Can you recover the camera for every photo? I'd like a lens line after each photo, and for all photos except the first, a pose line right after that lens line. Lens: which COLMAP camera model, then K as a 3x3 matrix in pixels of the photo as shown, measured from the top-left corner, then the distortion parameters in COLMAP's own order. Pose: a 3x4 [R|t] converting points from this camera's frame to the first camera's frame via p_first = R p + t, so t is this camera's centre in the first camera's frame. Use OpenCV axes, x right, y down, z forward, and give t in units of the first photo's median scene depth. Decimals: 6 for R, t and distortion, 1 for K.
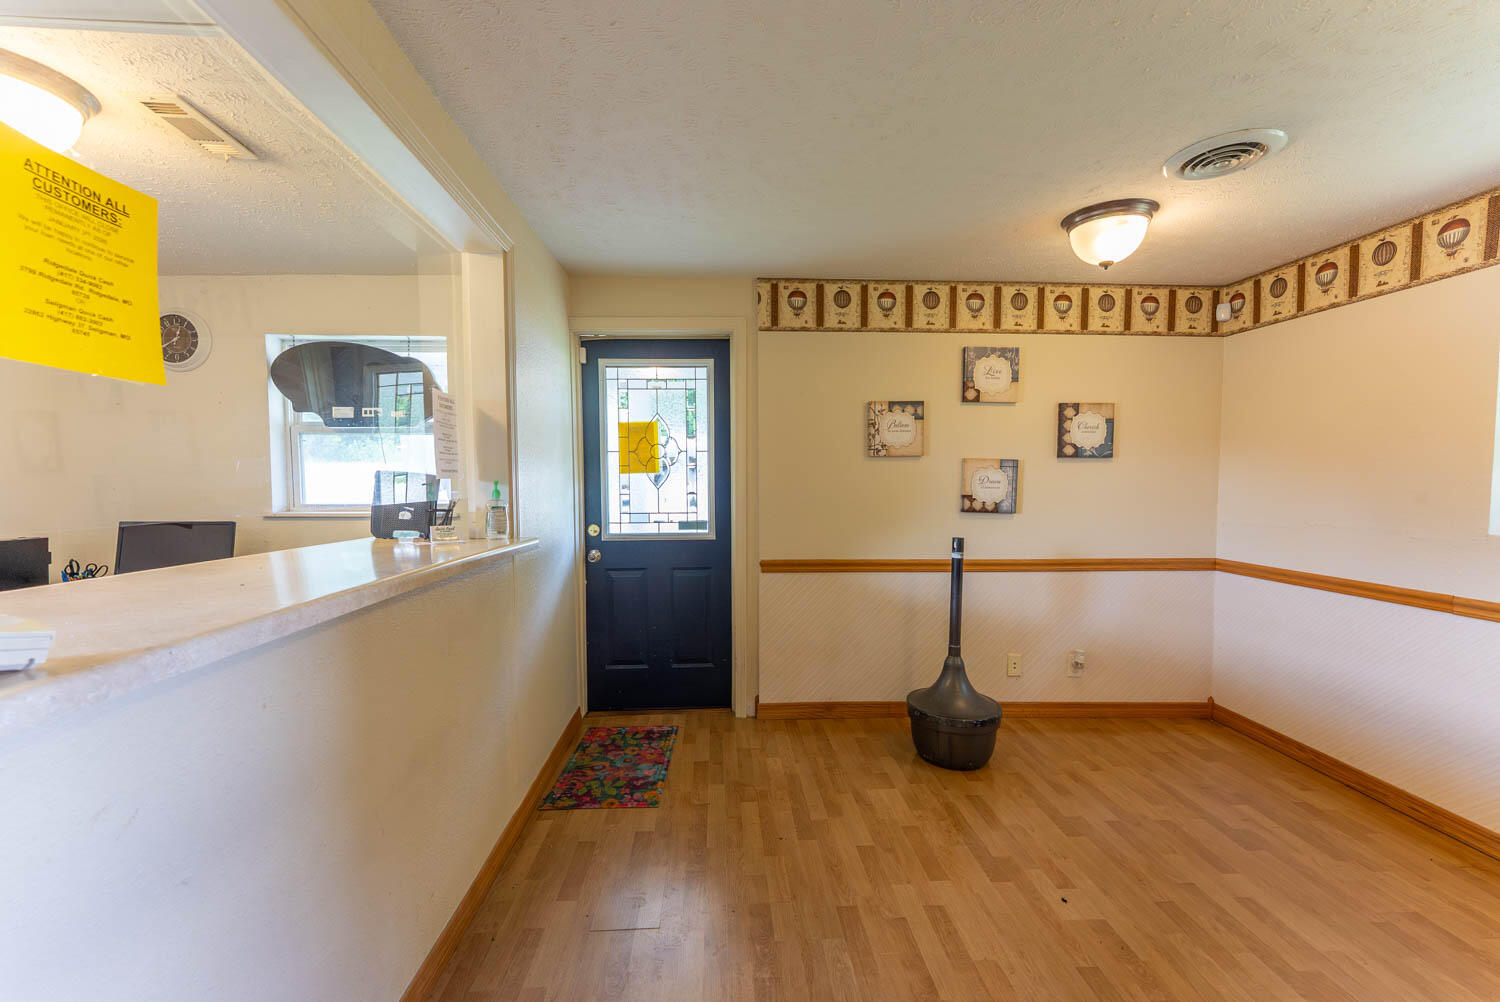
lens RADIAL K [[602.6, 0, 747.6], [0, 602.6, 498.8], [0, 0, 1]] dist [0.001601, -0.001197]
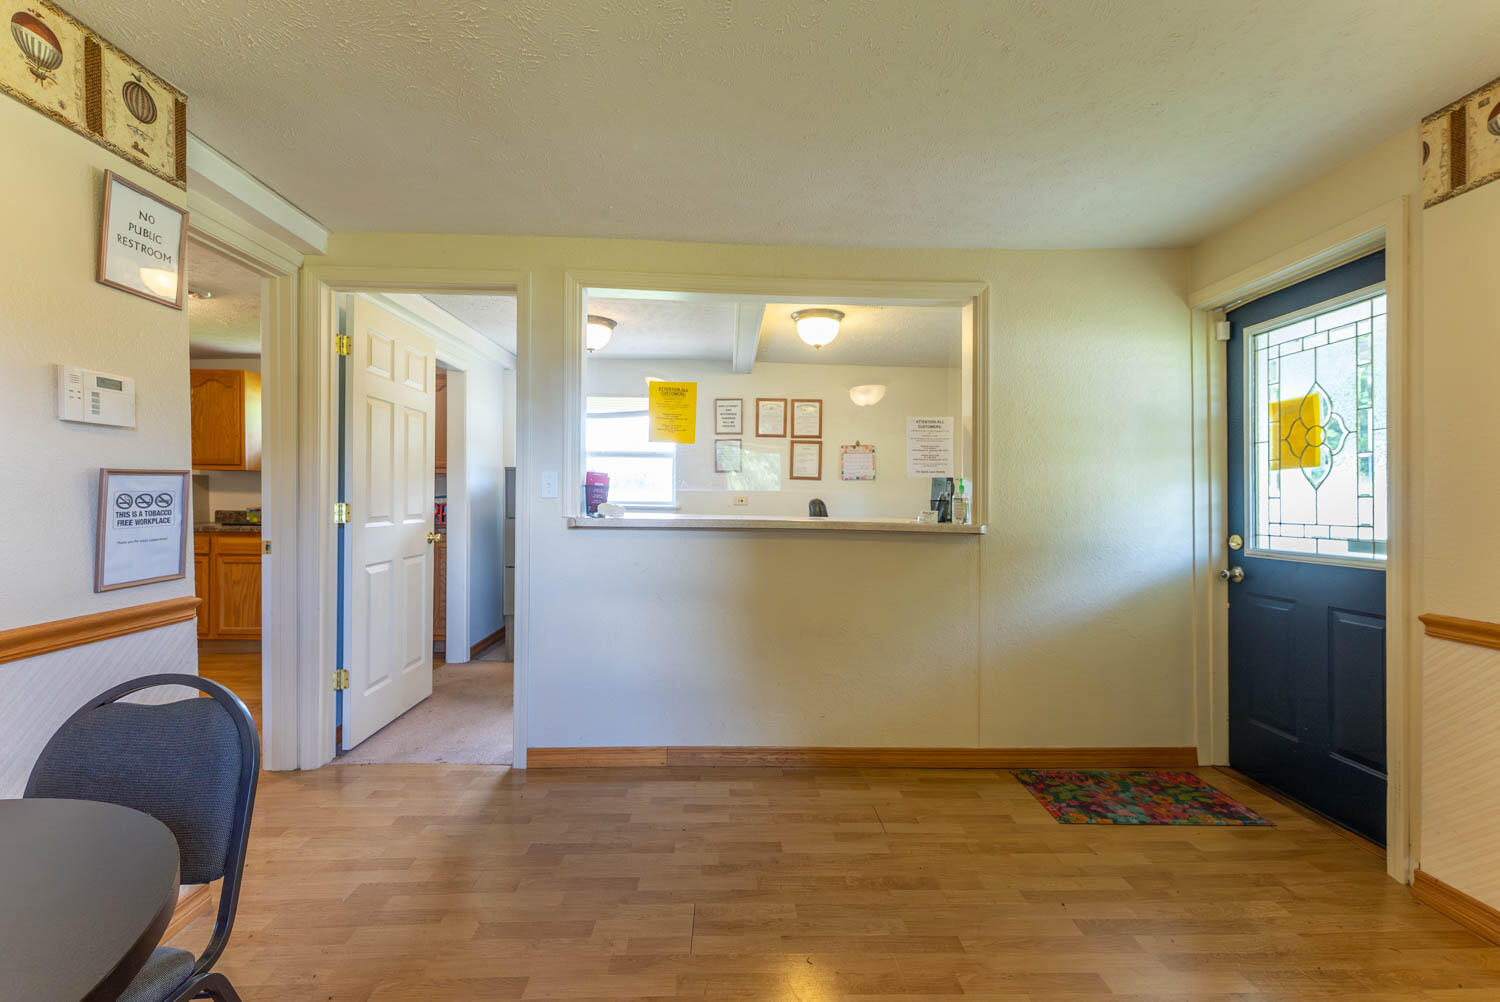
lens RADIAL K [[602.6, 0, 753.1], [0, 602.6, 496.2], [0, 0, 1]] dist [0.001601, -0.001197]
pose [[0.006330, -0.002742, -0.999976, 0.629841], [-0.039147, 0.999229, -0.002988, 0.021383], [0.999213, 0.039165, 0.006218, 0.400148]]
